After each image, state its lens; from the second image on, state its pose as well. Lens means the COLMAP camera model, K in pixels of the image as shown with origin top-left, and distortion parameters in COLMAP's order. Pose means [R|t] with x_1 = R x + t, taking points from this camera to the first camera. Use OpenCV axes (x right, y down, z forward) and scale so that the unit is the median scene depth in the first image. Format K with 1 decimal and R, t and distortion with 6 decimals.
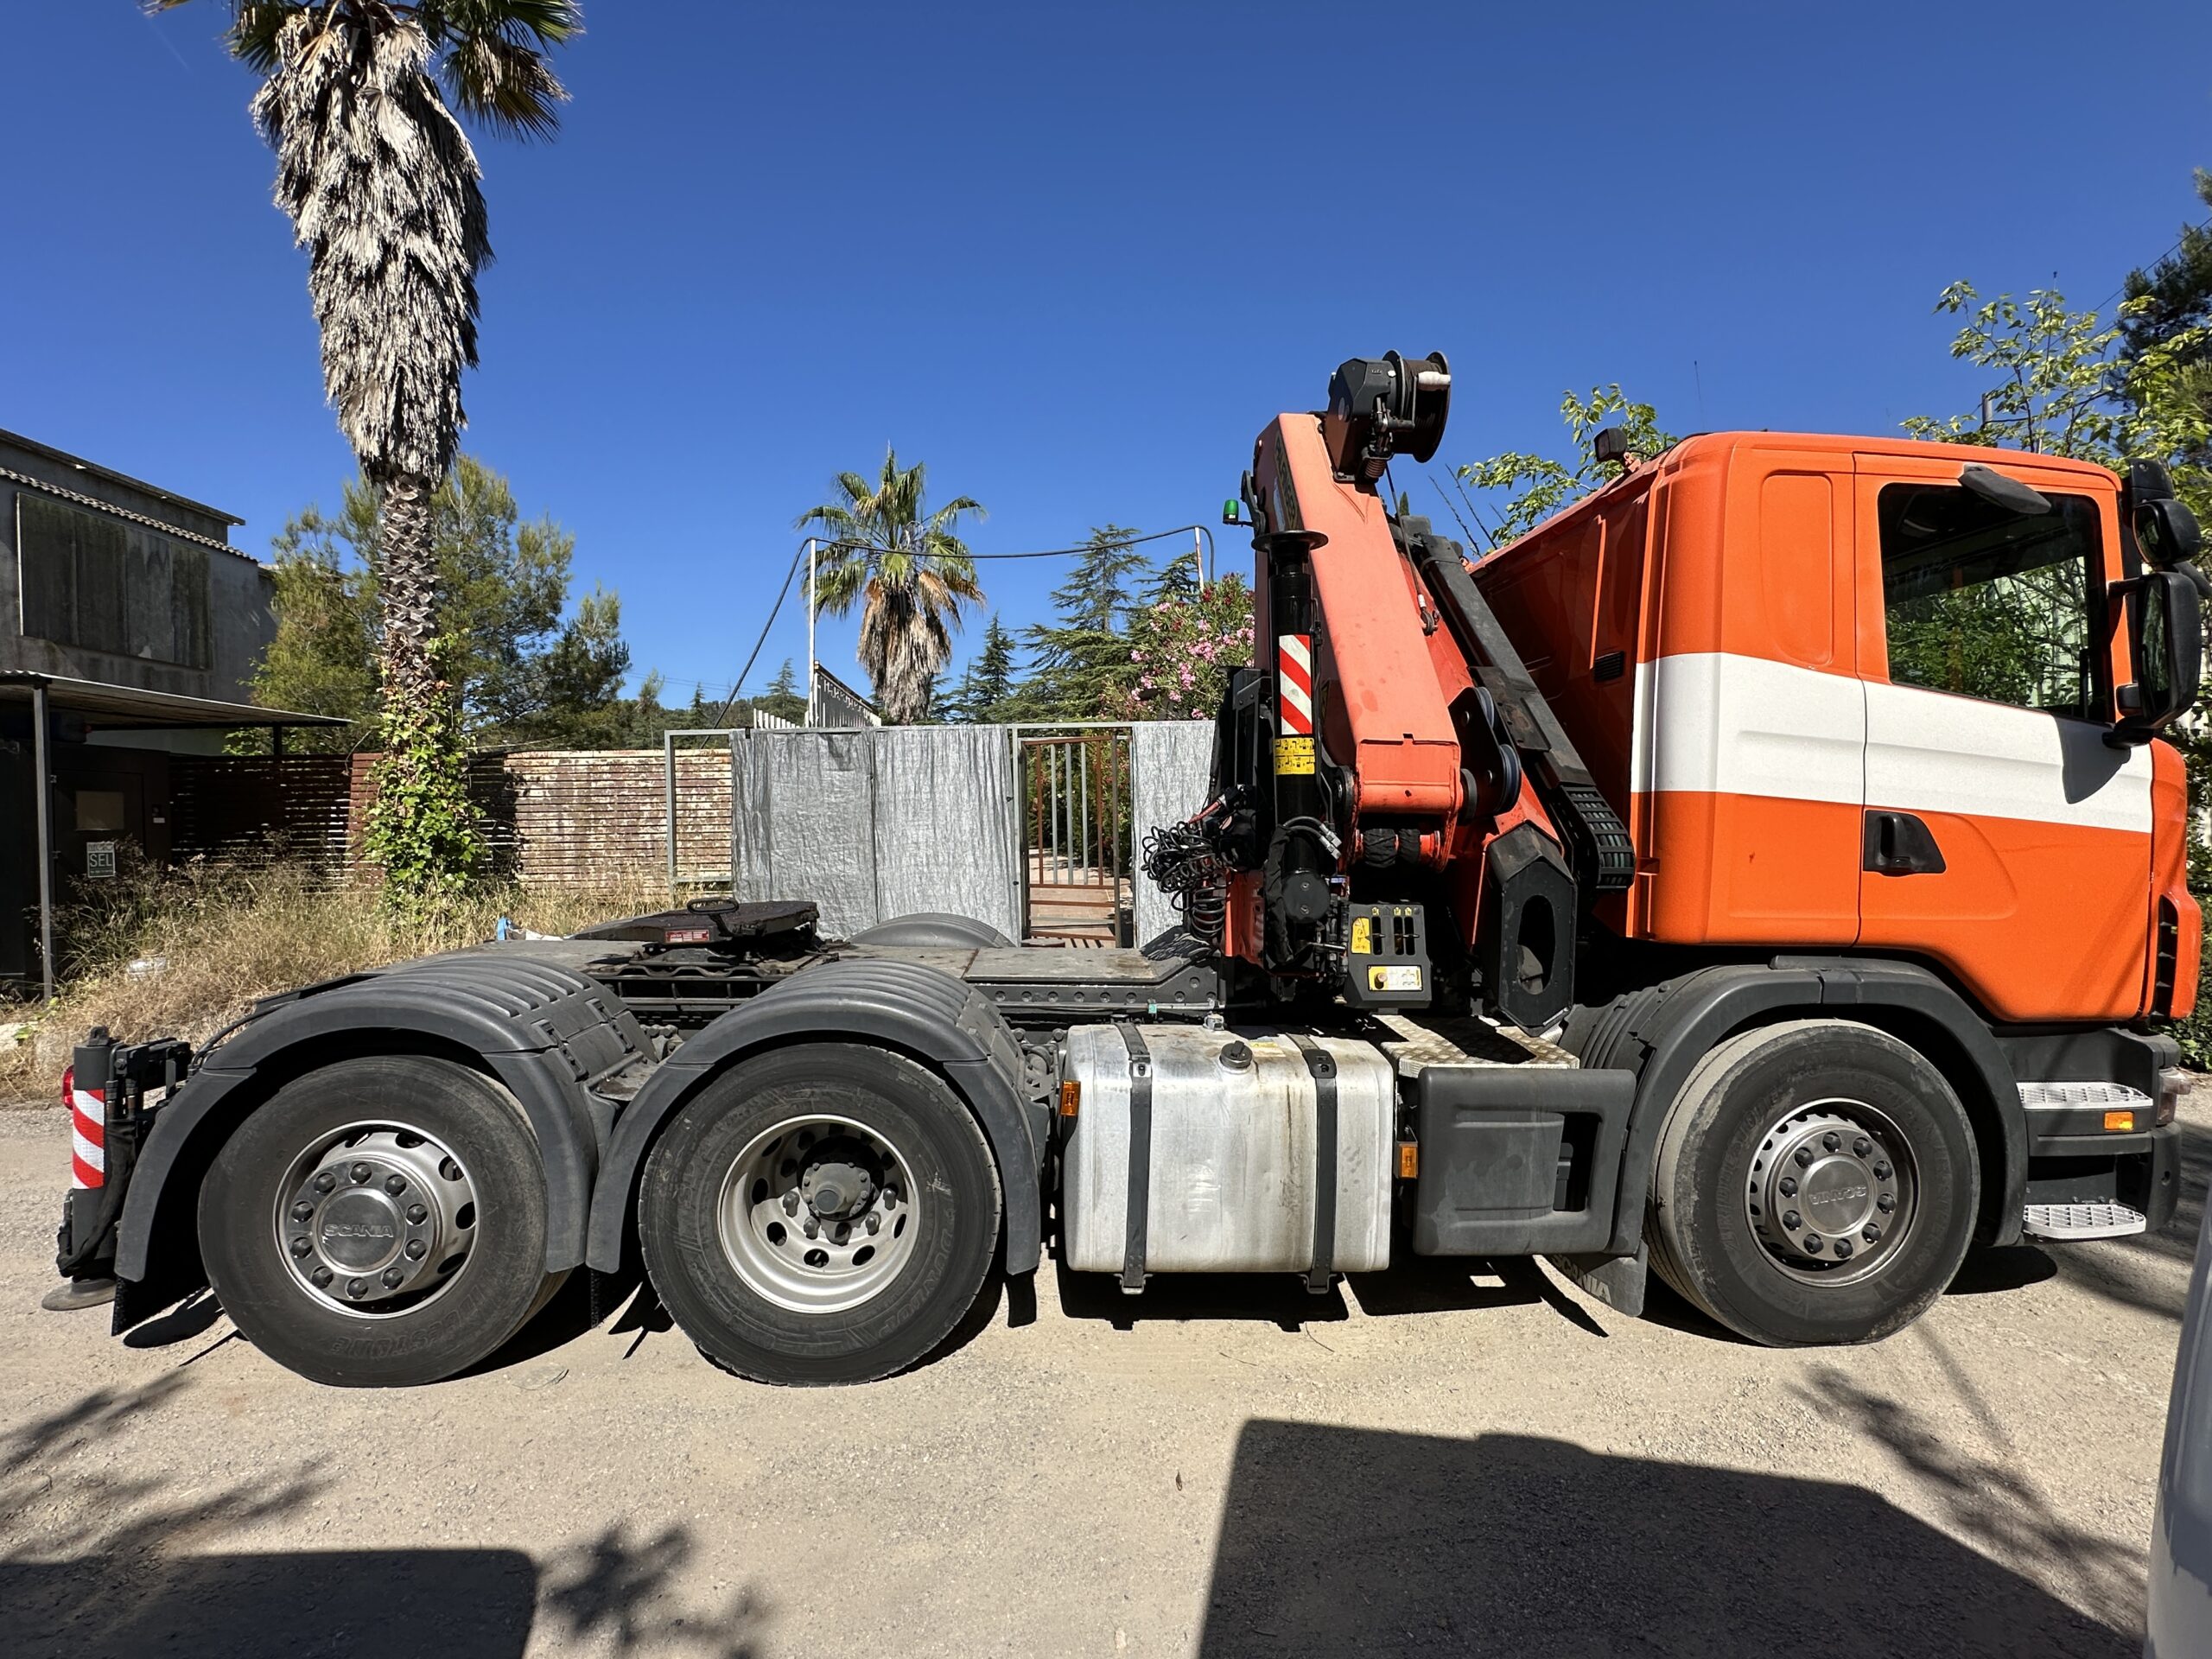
lens RADIAL K [[990.9, 0, 1106.0], [0, 990.9, 829.5], [0, 0, 1]] dist [-0.002220, 0.000763]
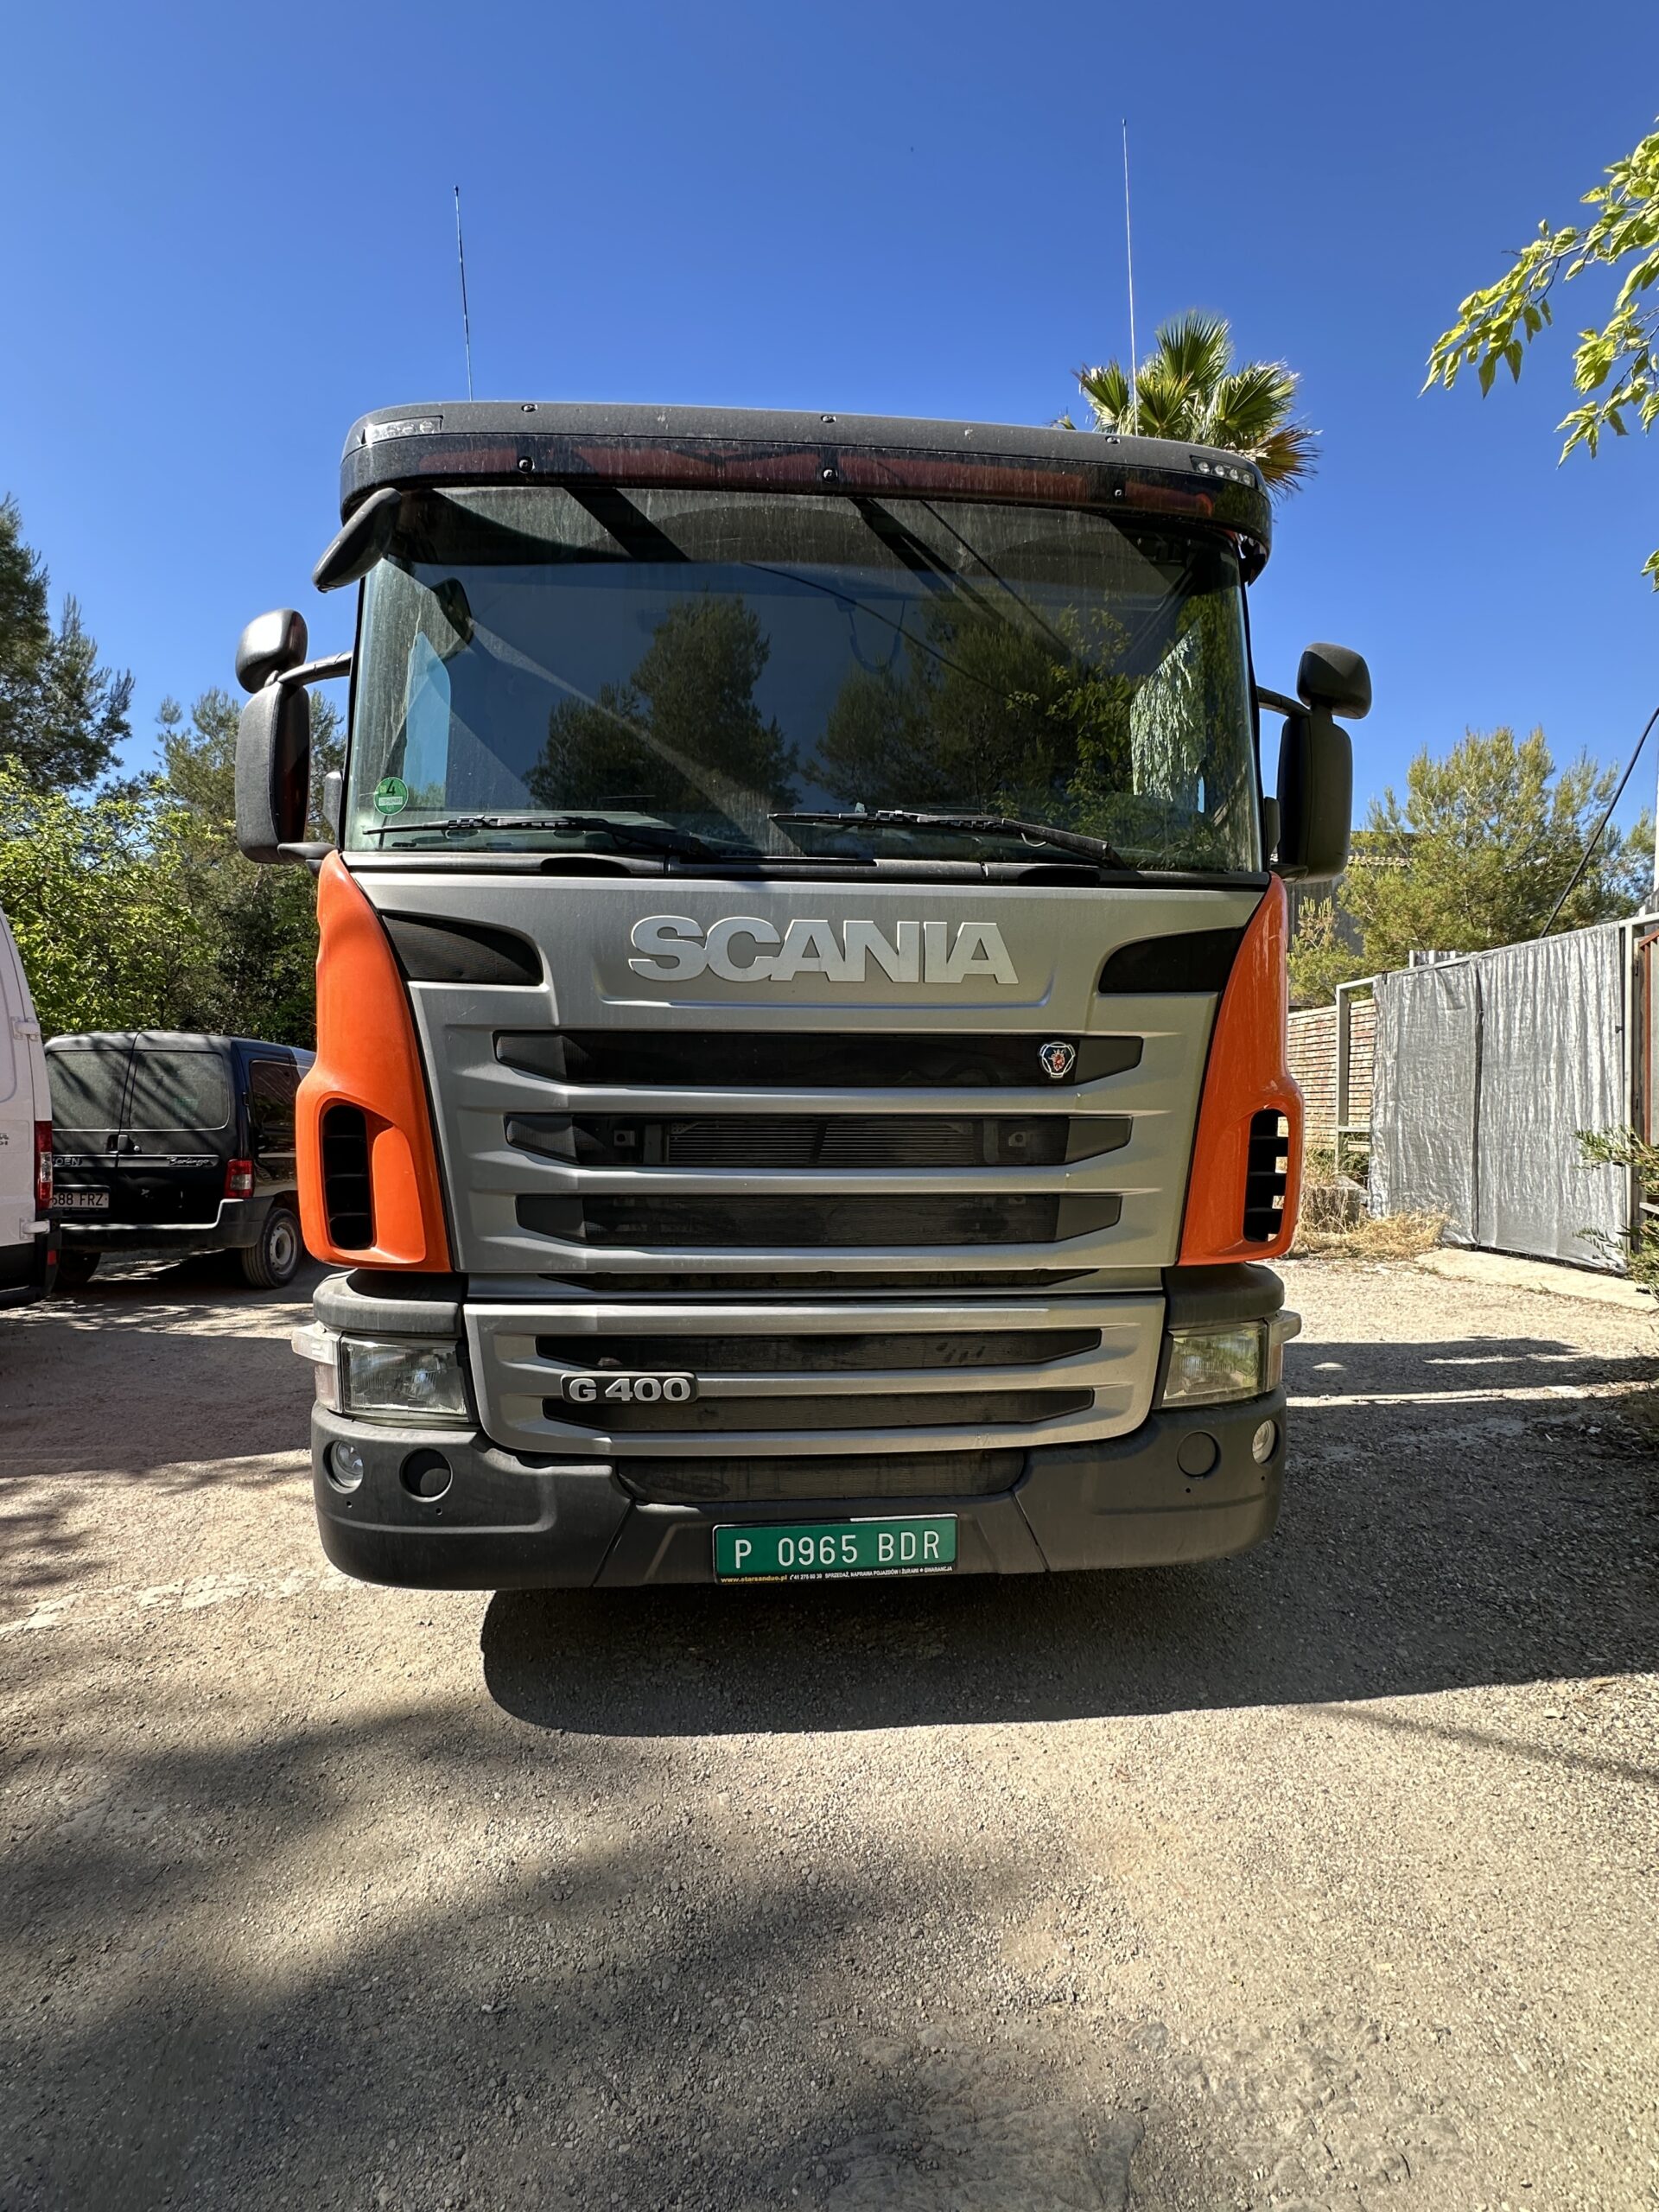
lens RADIAL K [[993.6, 0, 829.5], [0, 993.6, 1106.0], [0, 0, 1]] dist [-0.006574, 0.000470]
pose [[0.032173, 0.012460, -0.999405, 2.142834], [-0.018149, 0.999765, 0.011880, 0.090191], [0.999318, 0.017756, 0.032392, 1.610624]]
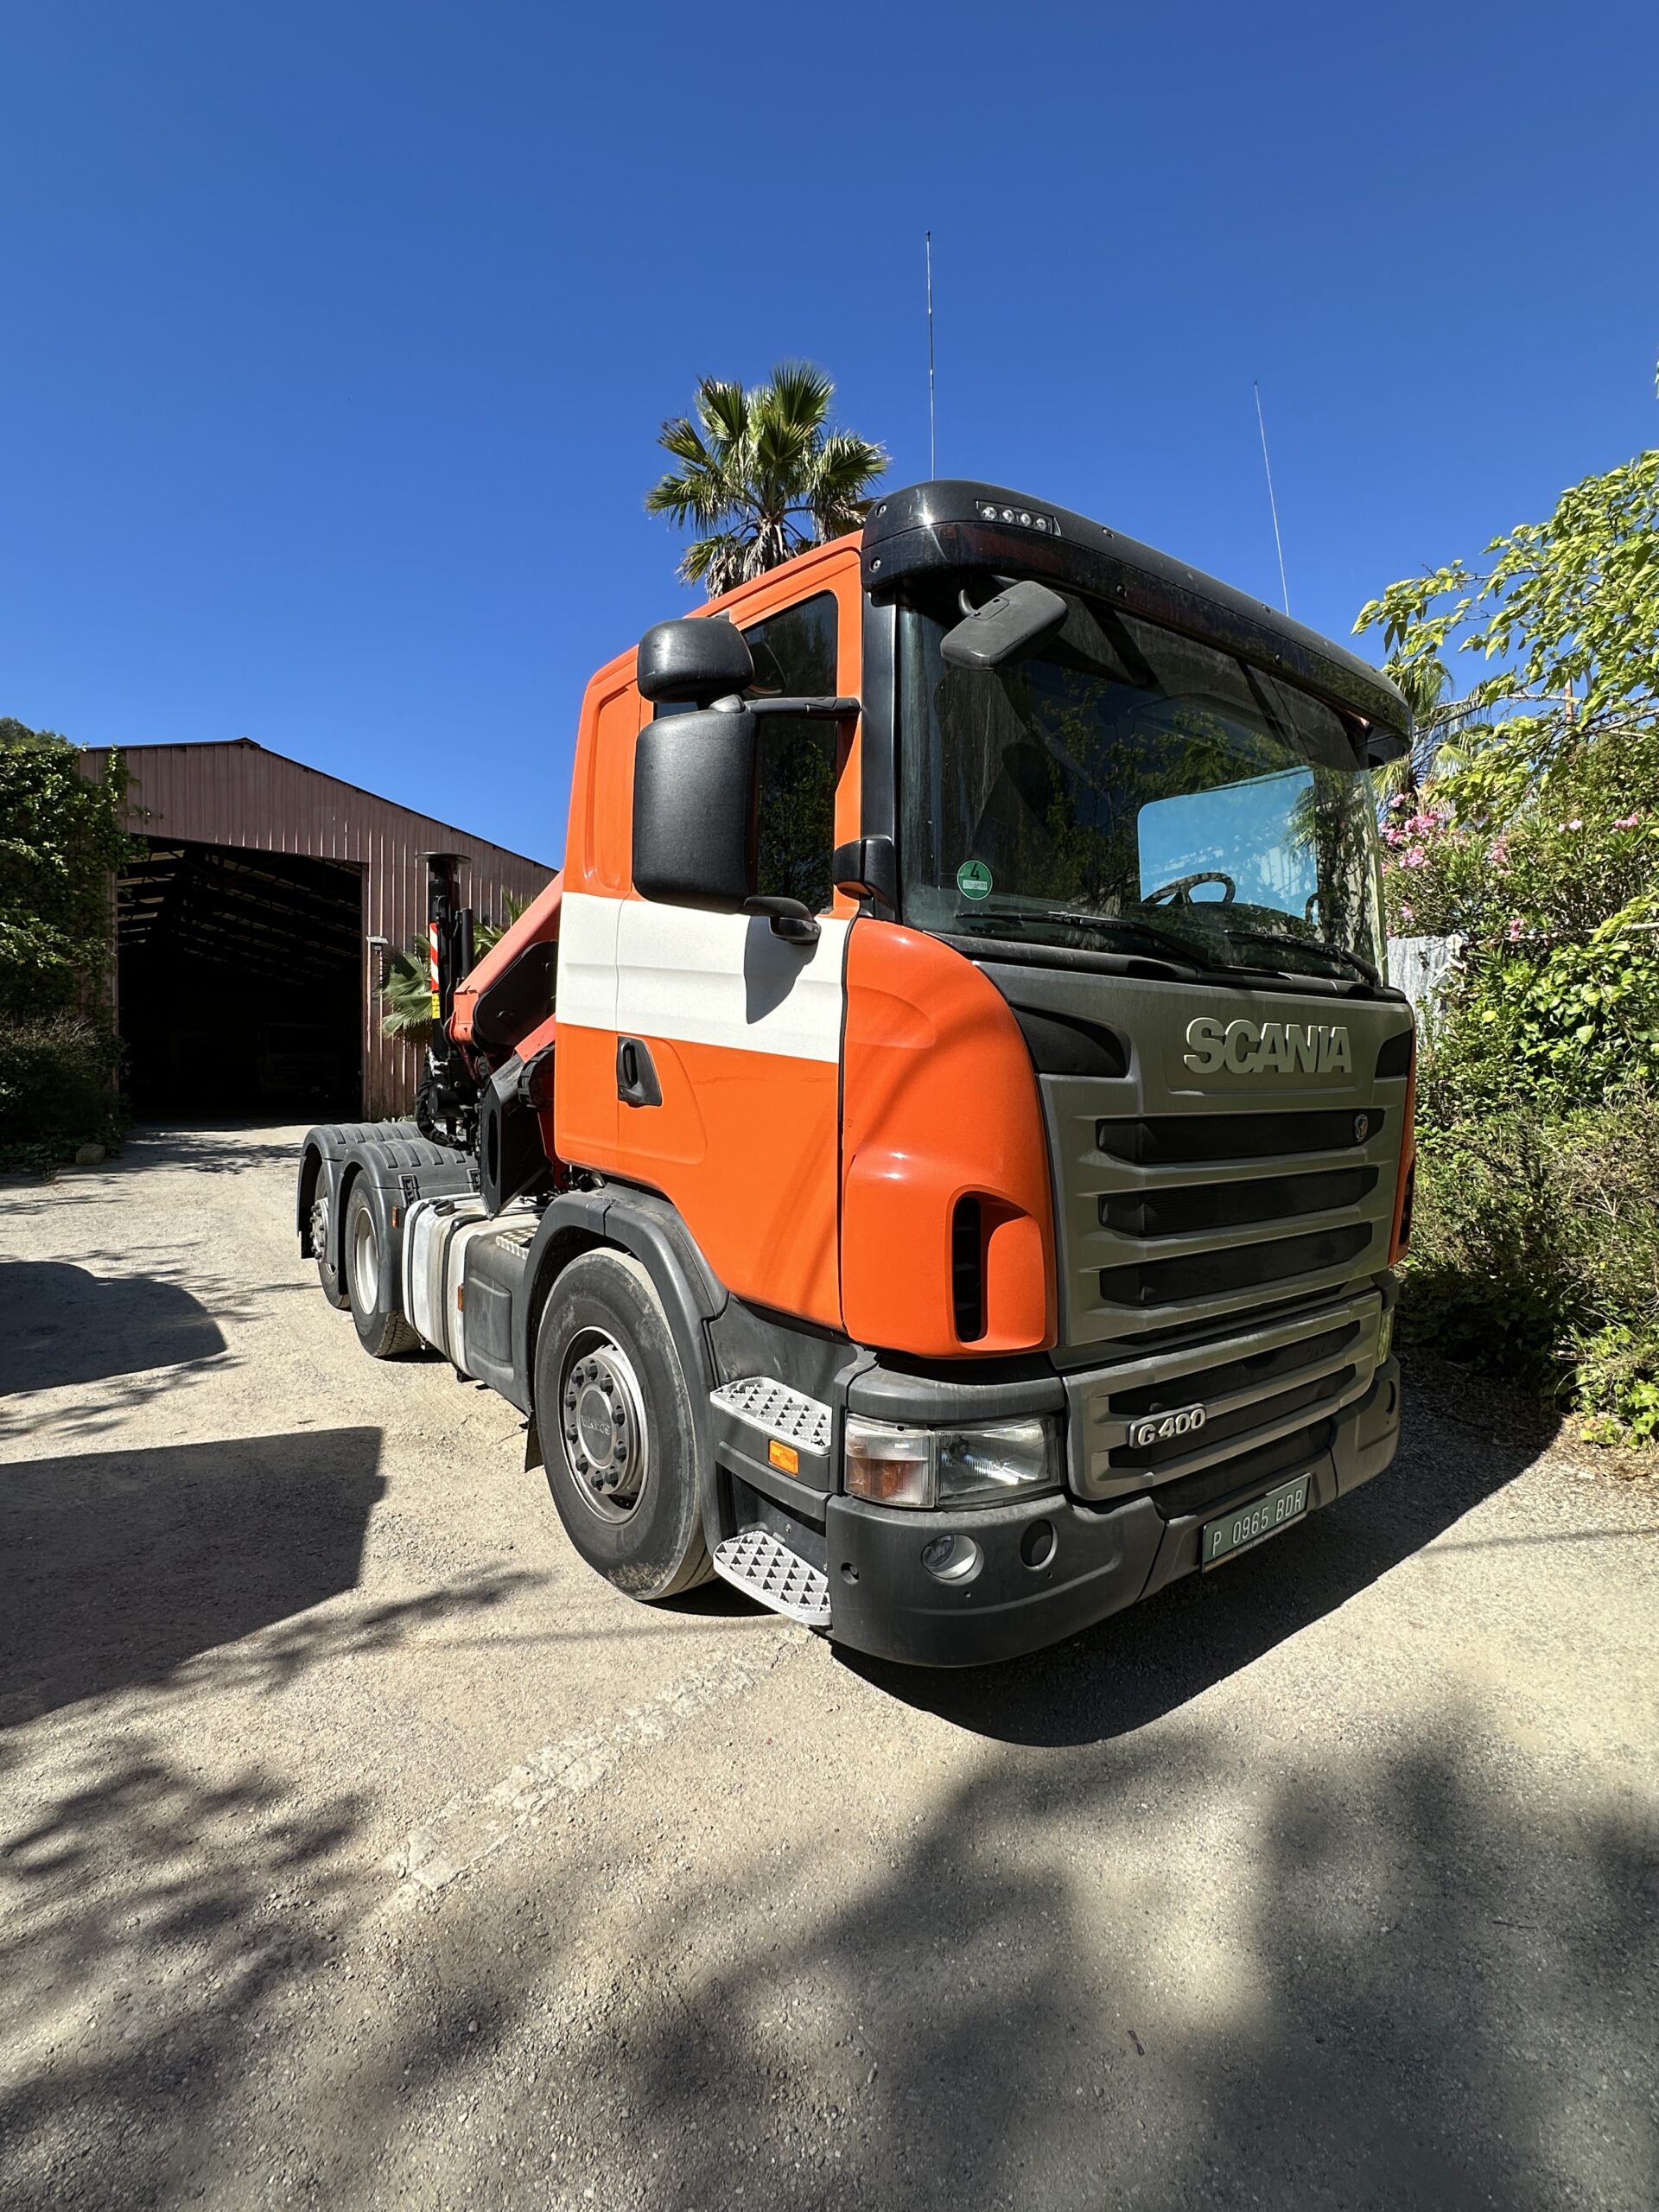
lens RADIAL K [[990.9, 0, 819.1], [0, 990.9, 1099.5], [0, 0, 1]] dist [-0.002220, 0.000763]
pose [[0.558122, 0.037321, -0.828919, 1.920256], [-0.021770, 0.999303, 0.030335, 0.009439], [0.829473, 0.001115, 0.558545, 0.730566]]
